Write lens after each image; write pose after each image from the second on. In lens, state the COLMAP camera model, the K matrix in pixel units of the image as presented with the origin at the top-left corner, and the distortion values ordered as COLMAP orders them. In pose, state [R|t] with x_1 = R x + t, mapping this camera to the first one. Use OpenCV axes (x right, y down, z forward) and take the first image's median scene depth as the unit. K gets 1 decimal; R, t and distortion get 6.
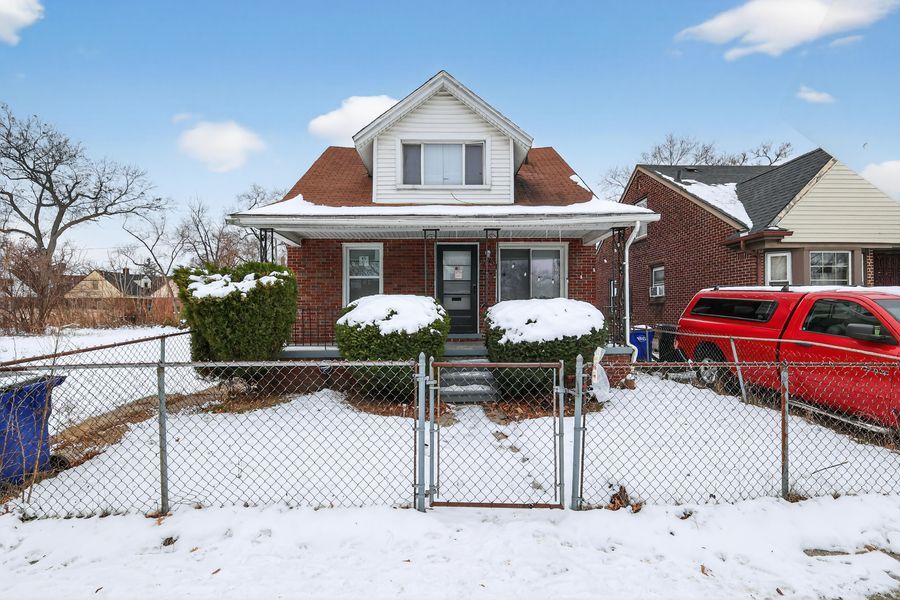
lens RADIAL K [[395.7, 0, 451.0], [0, 395.7, 294.4], [0, 0, 1]] dist [0.007678, 0.001007]
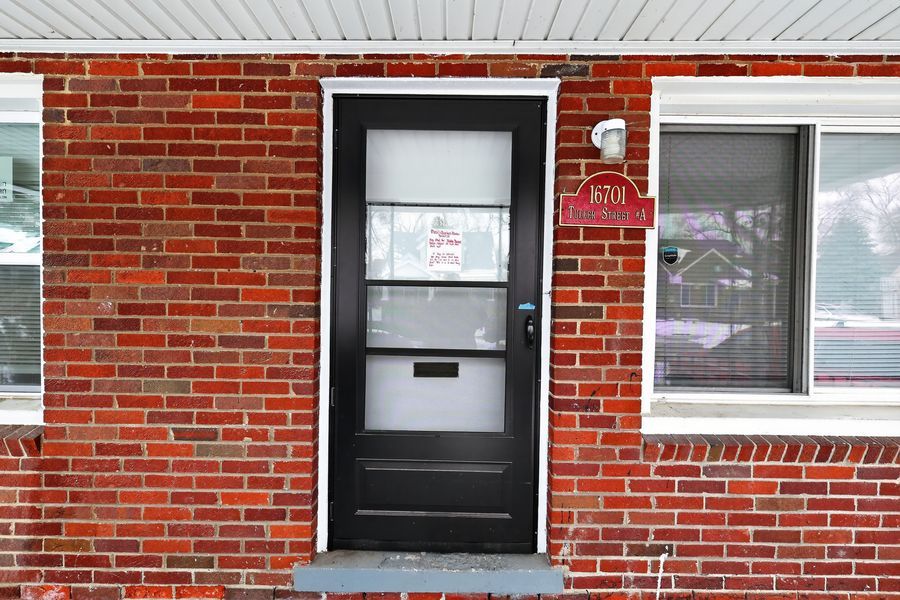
lens RADIAL K [[395.7, 0, 448.8], [0, 395.7, 300.2], [0, 0, 1]] dist [0.007678, 0.001007]
pose [[0.999627, 0.011435, -0.024806, 0.025376], [-0.011381, 0.999933, 0.002302, -0.026520], [0.024831, -0.002018, 0.999690, 0.805418]]
